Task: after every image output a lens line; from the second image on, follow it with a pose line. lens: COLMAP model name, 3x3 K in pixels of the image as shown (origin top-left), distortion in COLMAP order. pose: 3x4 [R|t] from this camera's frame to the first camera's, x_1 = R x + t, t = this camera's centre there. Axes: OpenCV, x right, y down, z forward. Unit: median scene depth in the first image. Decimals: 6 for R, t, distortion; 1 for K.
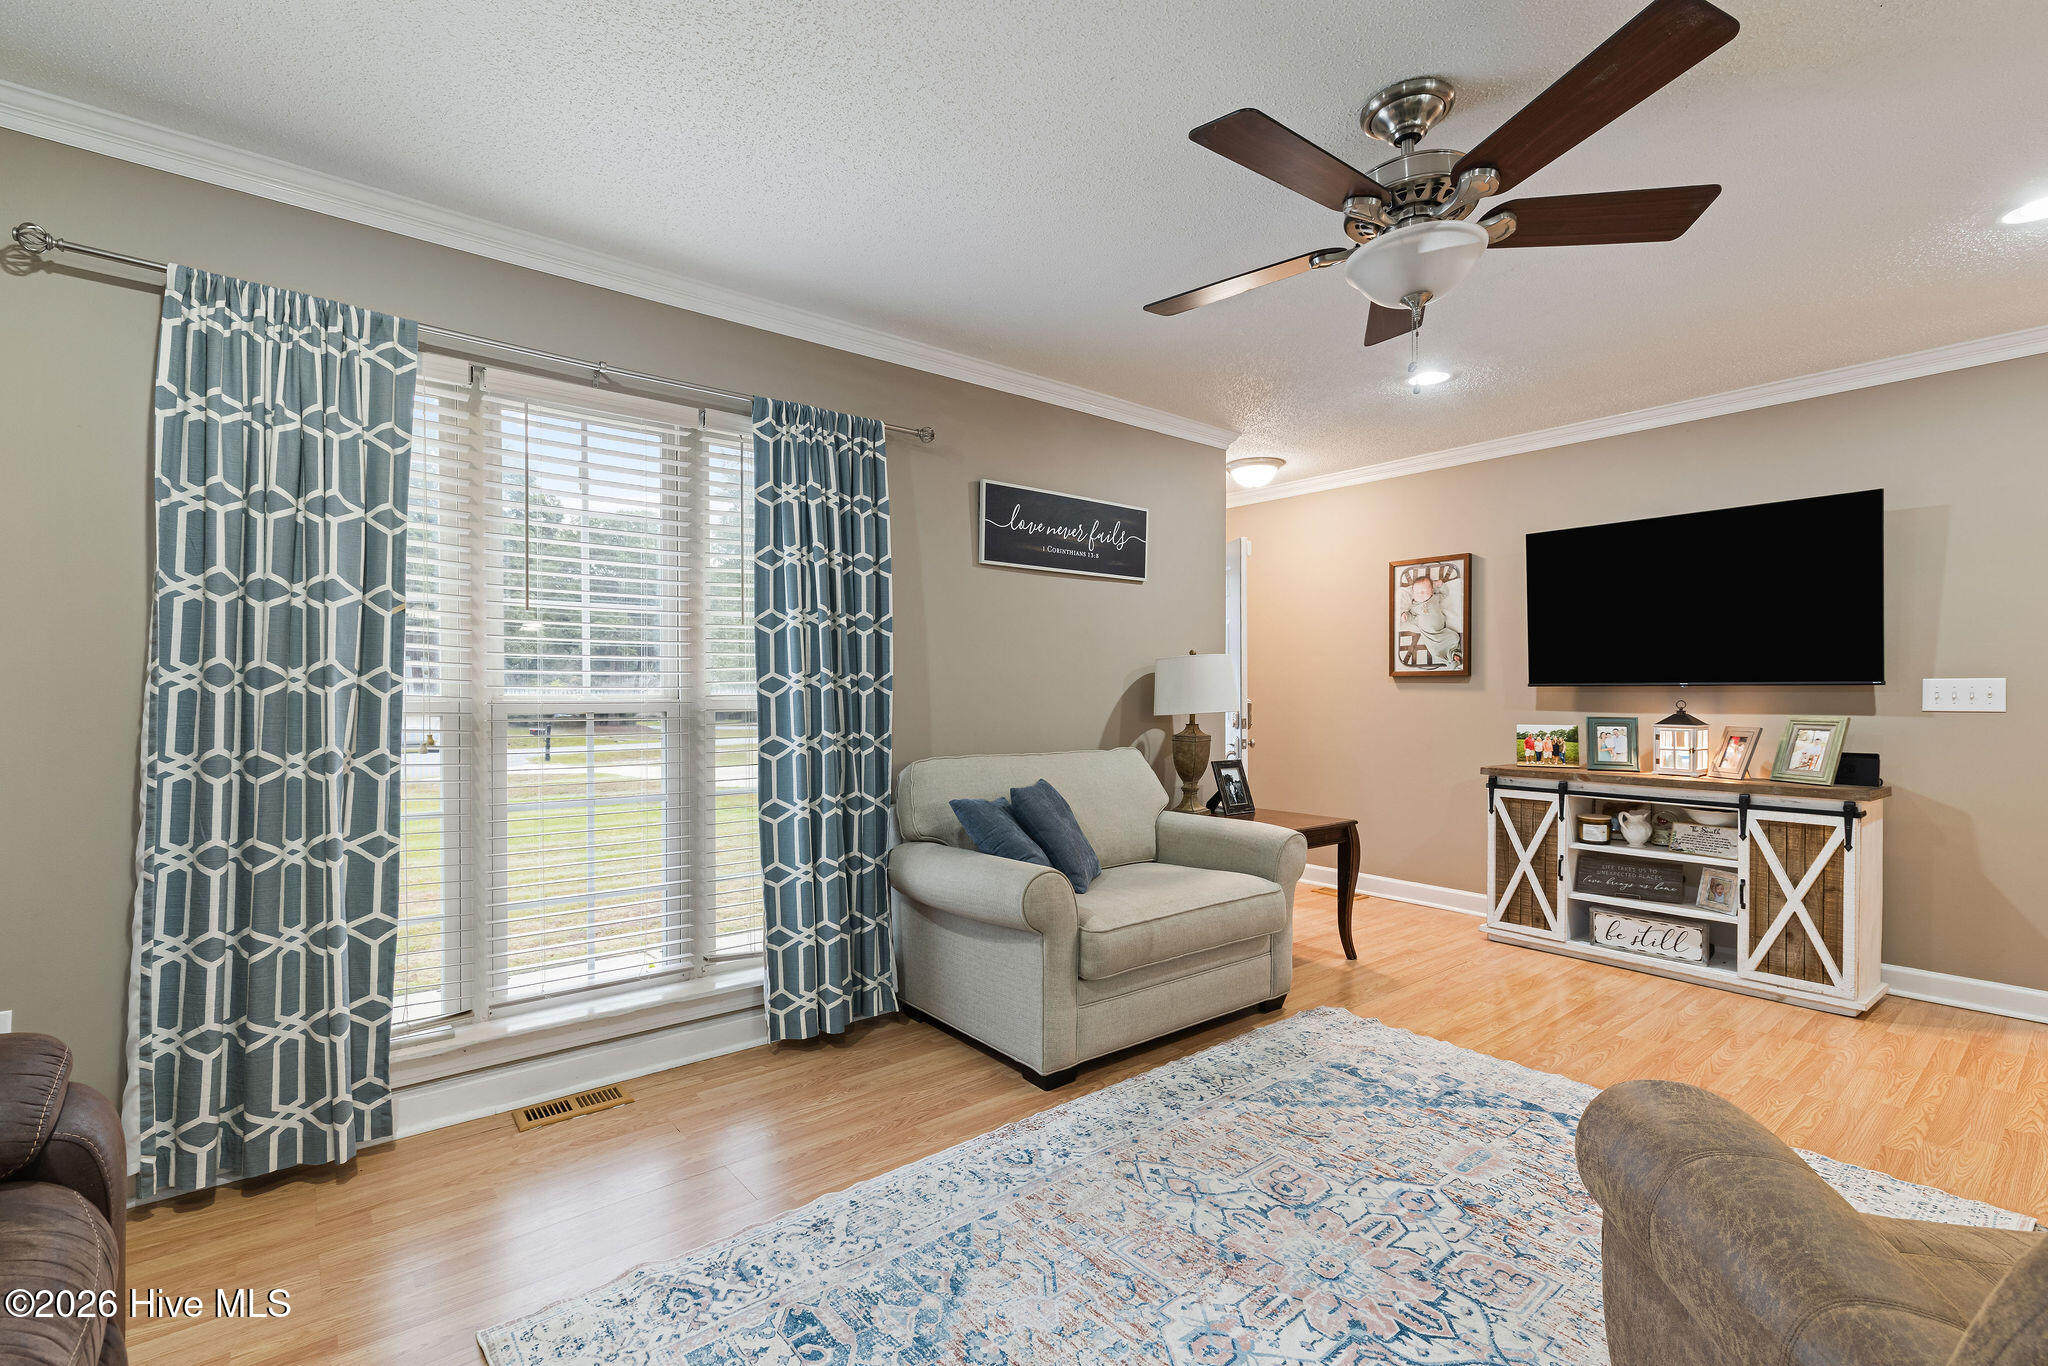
lens RADIAL K [[910.4, 0, 1027.0], [0, 910.4, 688.5], [0, 0, 1]] dist [-0.001275, 0.000678]
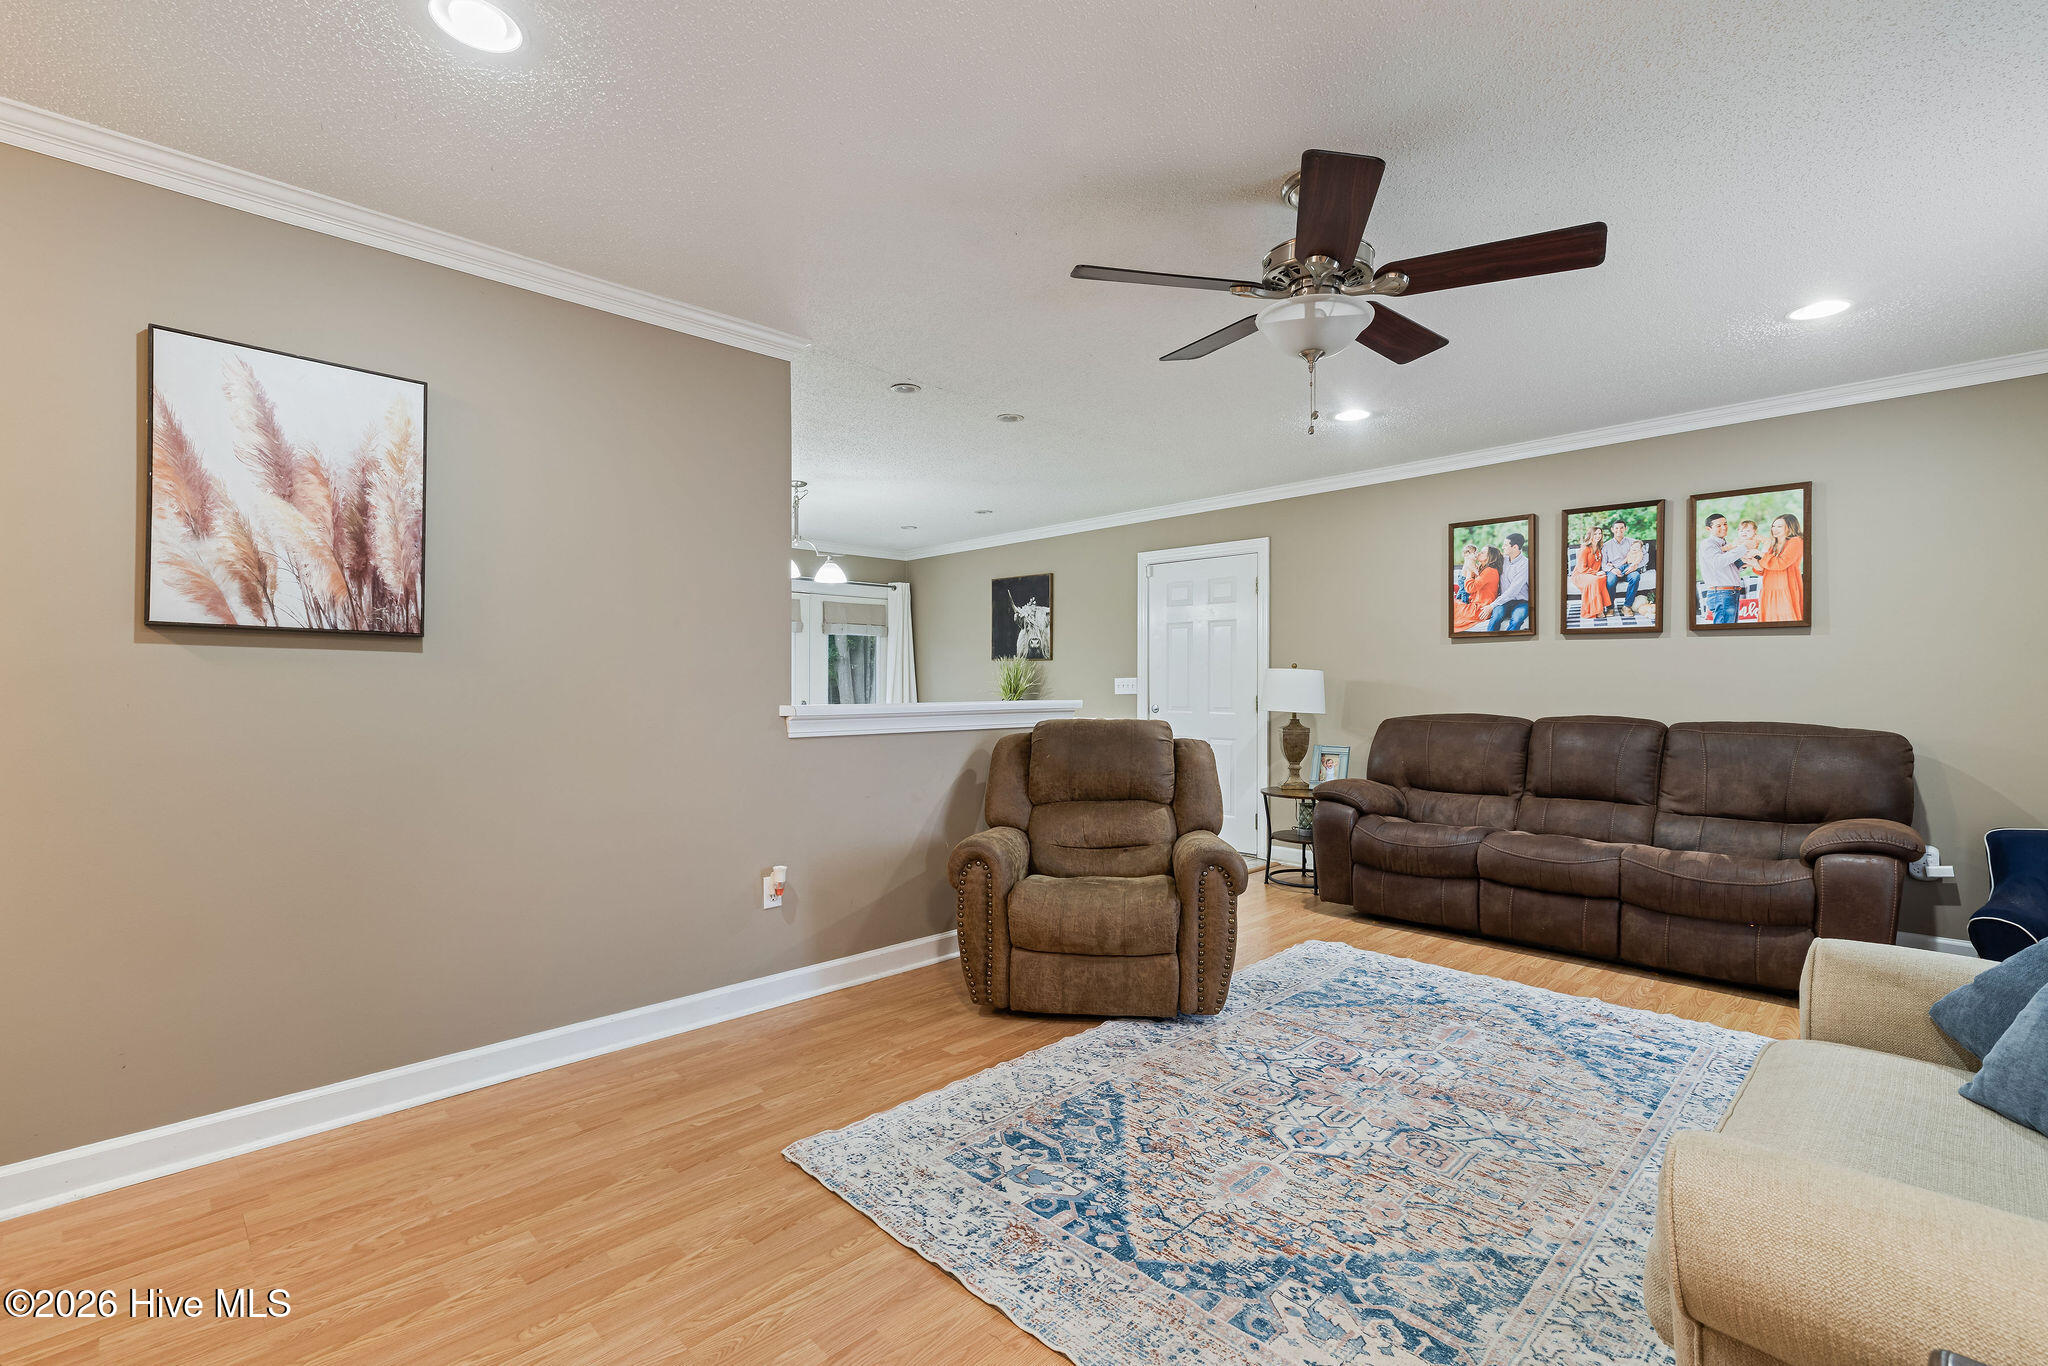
lens RADIAL K [[910.4, 0, 1024.6], [0, 910.4, 681.2], [0, 0, 1]] dist [-0.001275, 0.000678]
pose [[-0.995623, 0.000245, -0.093459, 0.709885], [0.001078, 0.999960, -0.008867, 0.006274], [0.093453, -0.008929, -0.995584, 1.679702]]
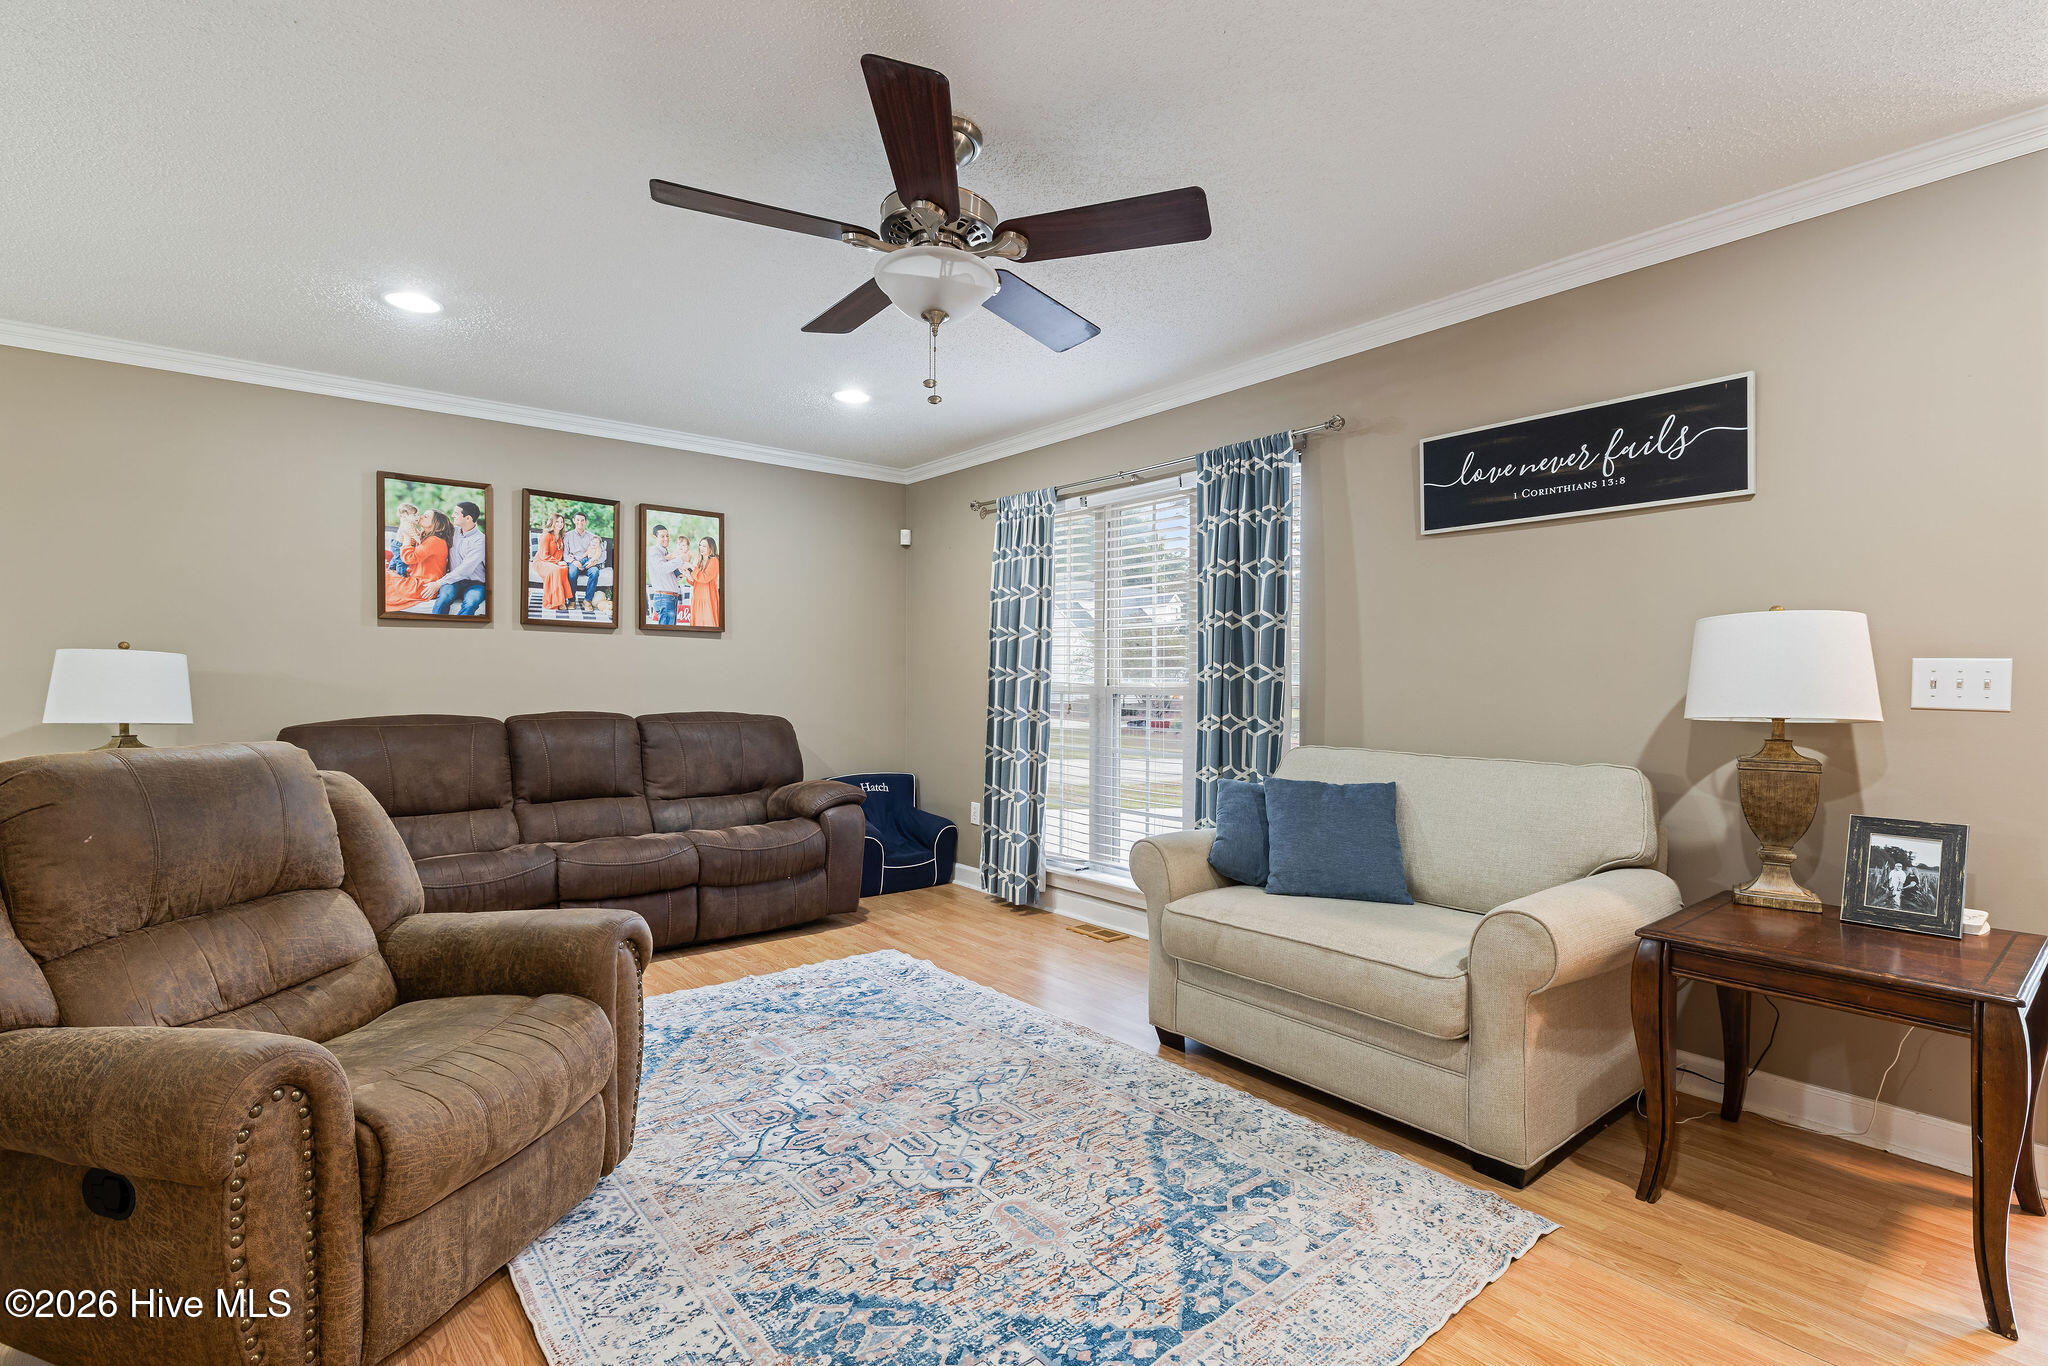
lens RADIAL K [[942.8, 0, 1028.9], [0, 942.8, 680.2], [0, 0, 1]] dist [-0.001997, -0.000248]
pose [[0.007471, -0.001498, -0.999971, 1.208701], [0.001770, 0.999997, -0.001485, 0.004439], [0.999971, -0.001759, 0.007474, 0.865898]]
